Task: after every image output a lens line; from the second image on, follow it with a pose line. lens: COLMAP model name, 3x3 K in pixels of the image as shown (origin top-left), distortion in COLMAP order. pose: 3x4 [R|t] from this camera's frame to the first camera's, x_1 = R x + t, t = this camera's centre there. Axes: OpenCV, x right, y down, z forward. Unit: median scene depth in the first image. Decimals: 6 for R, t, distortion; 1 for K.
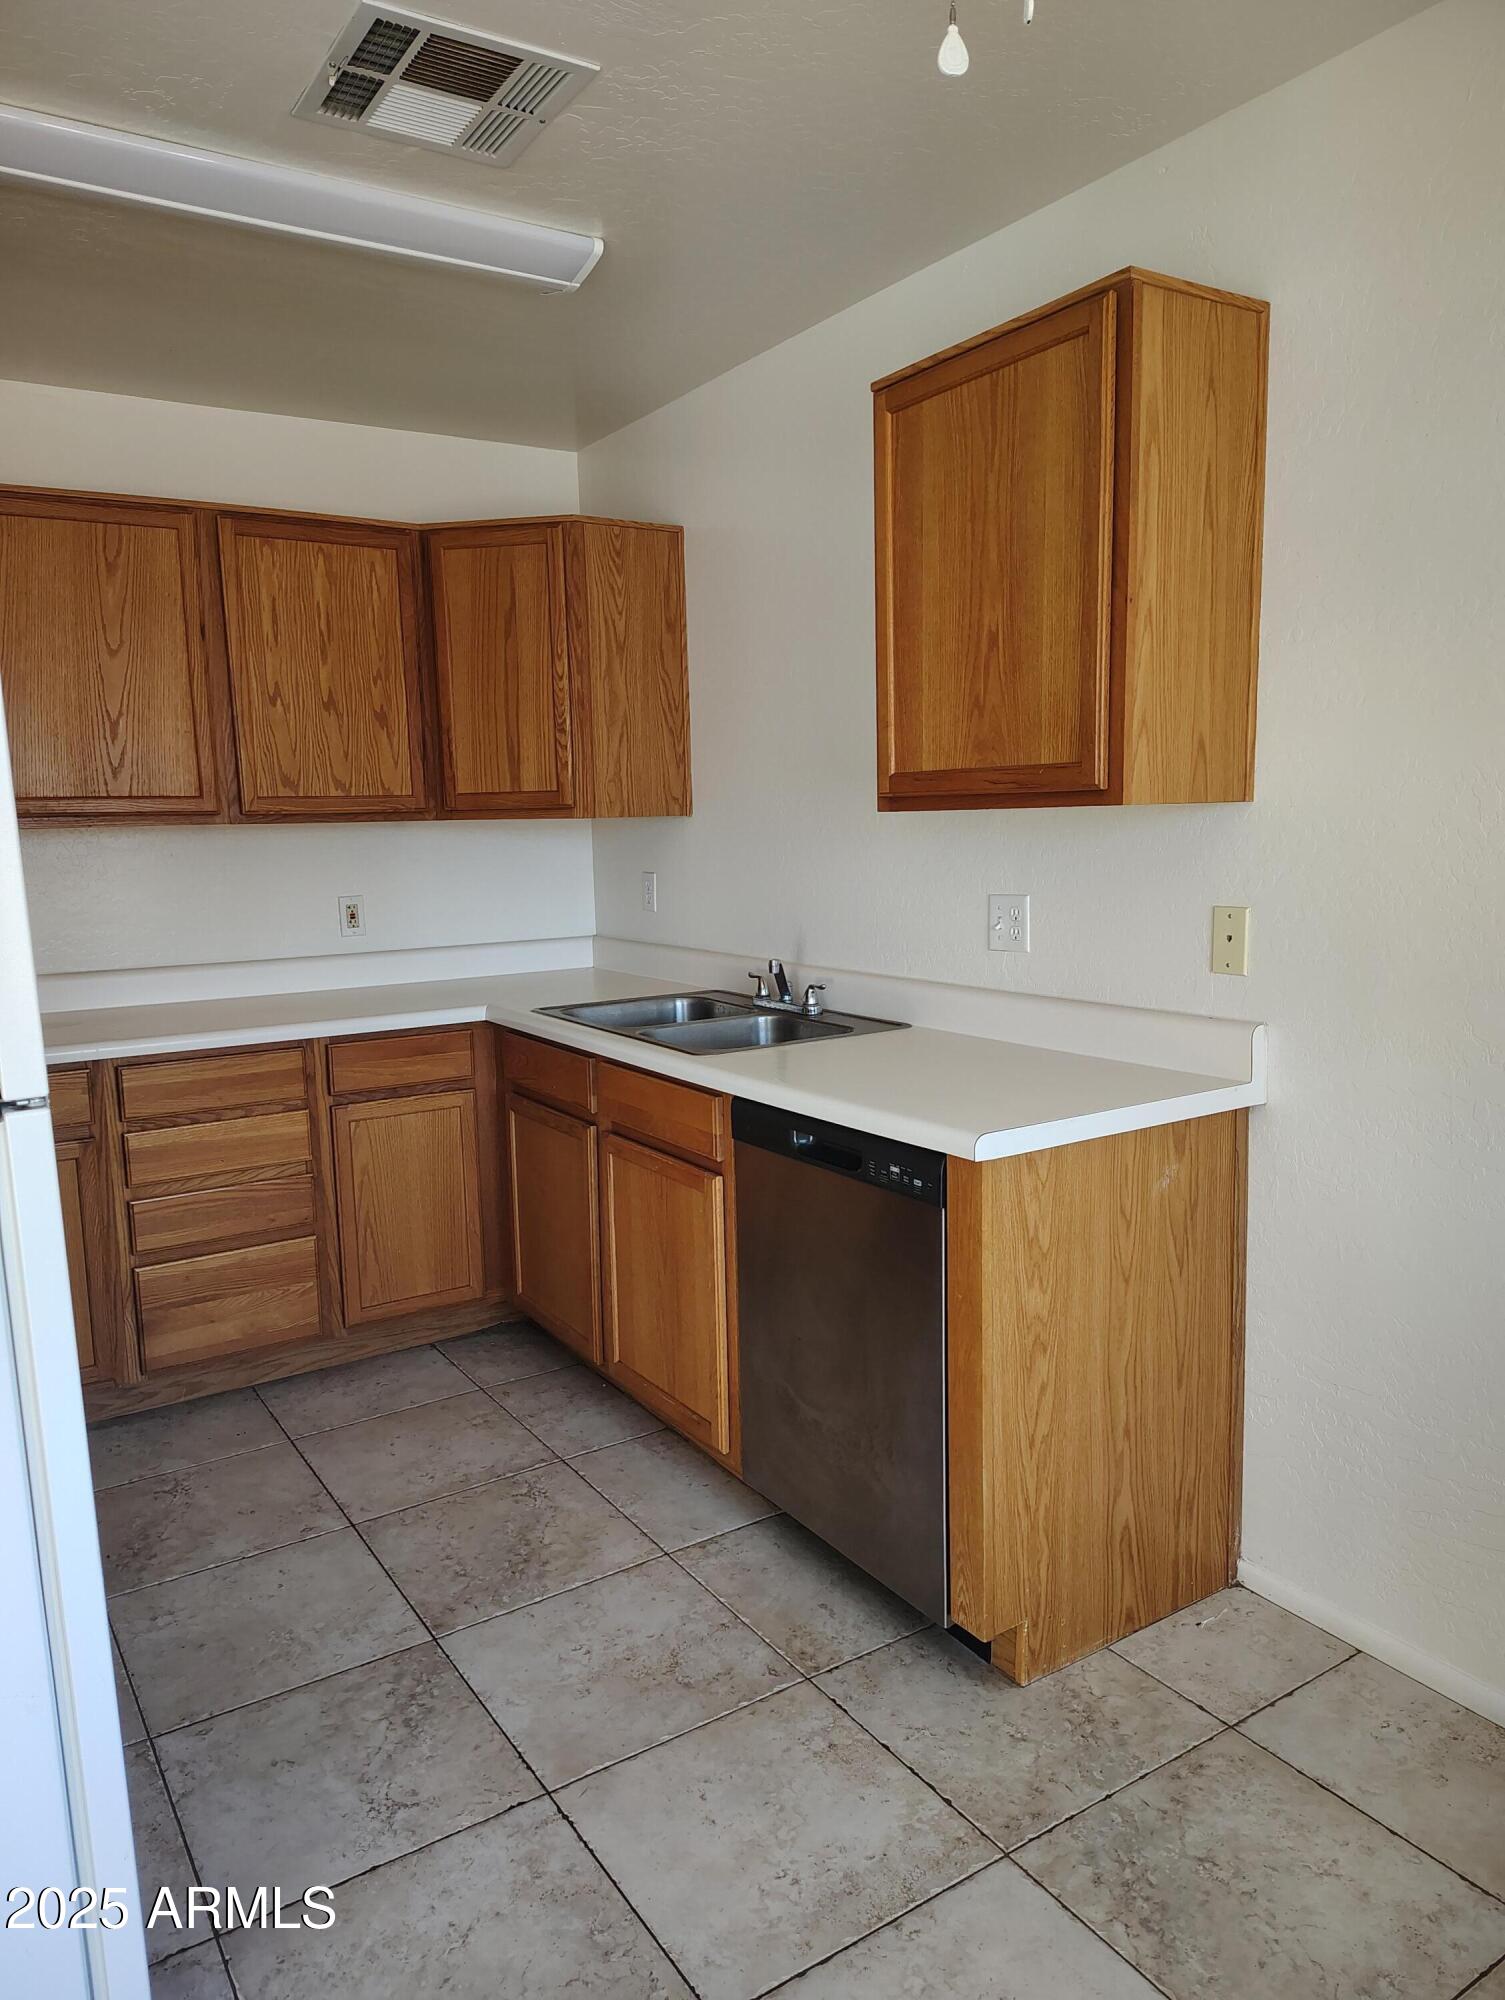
lens RADIAL K [[1377.5, 0, 741.3], [0, 1377.5, 1010.5], [0, 0, 1]] dist [0.037011, -0.044155]
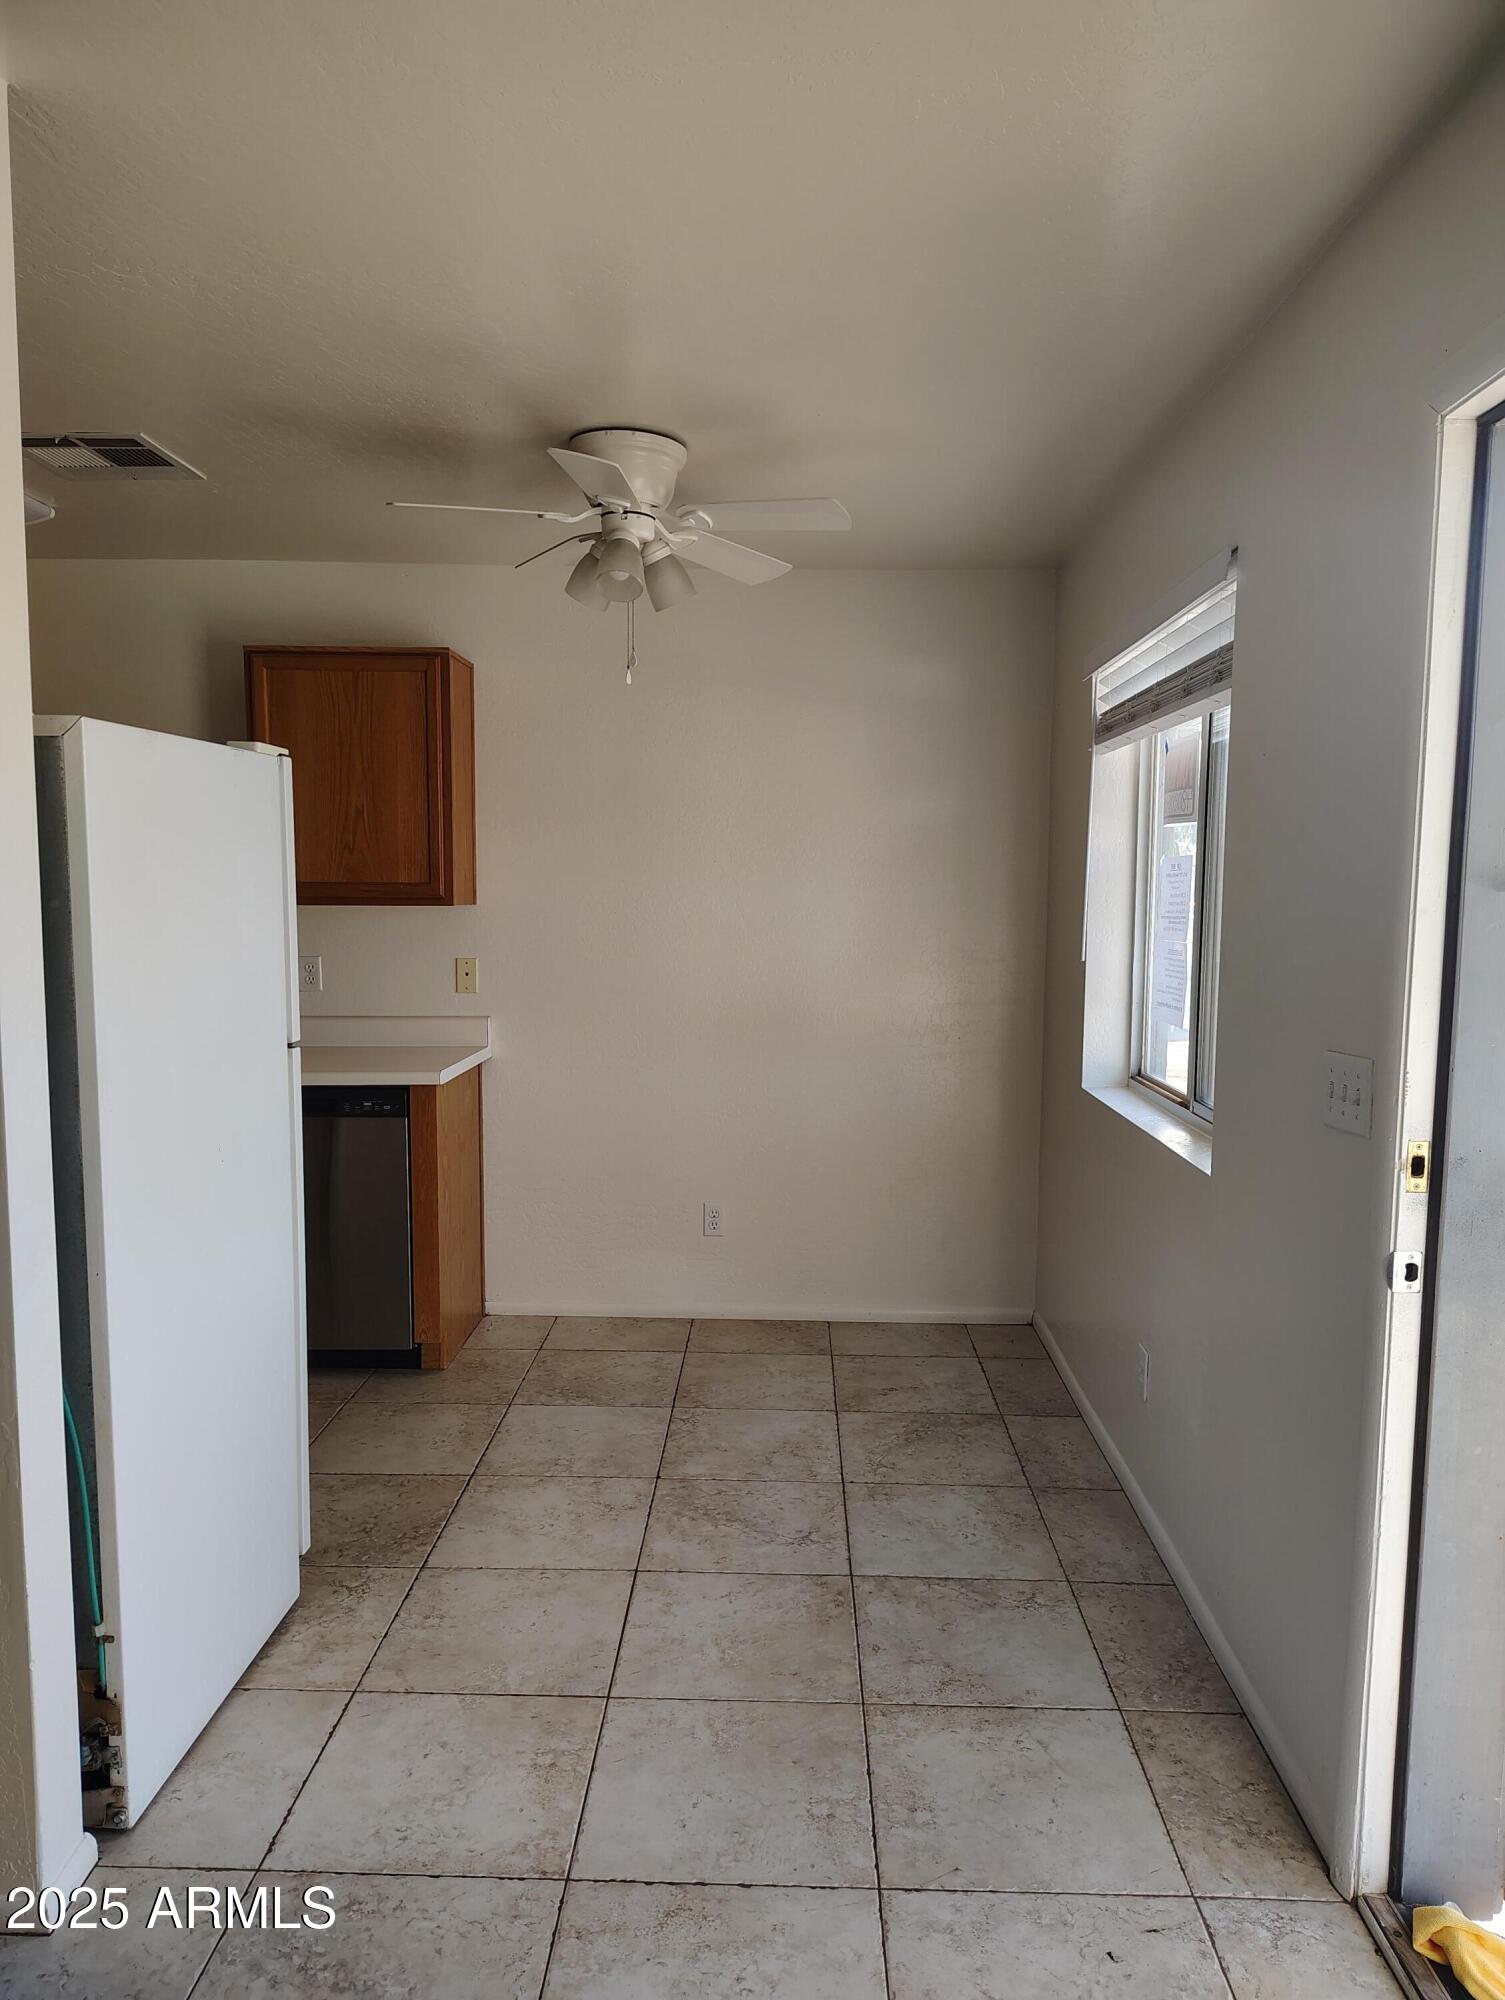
lens RADIAL K [[1377.5, 0, 754.7], [0, 1377.5, 1026.8], [0, 0, 1]] dist [0.037011, -0.044155]
pose [[0.563989, -0.056807, 0.823826, -1.026665], [0.098417, 0.995144, 0.001244, 0.058872], [-0.819896, 0.080377, 0.566842, -0.424723]]
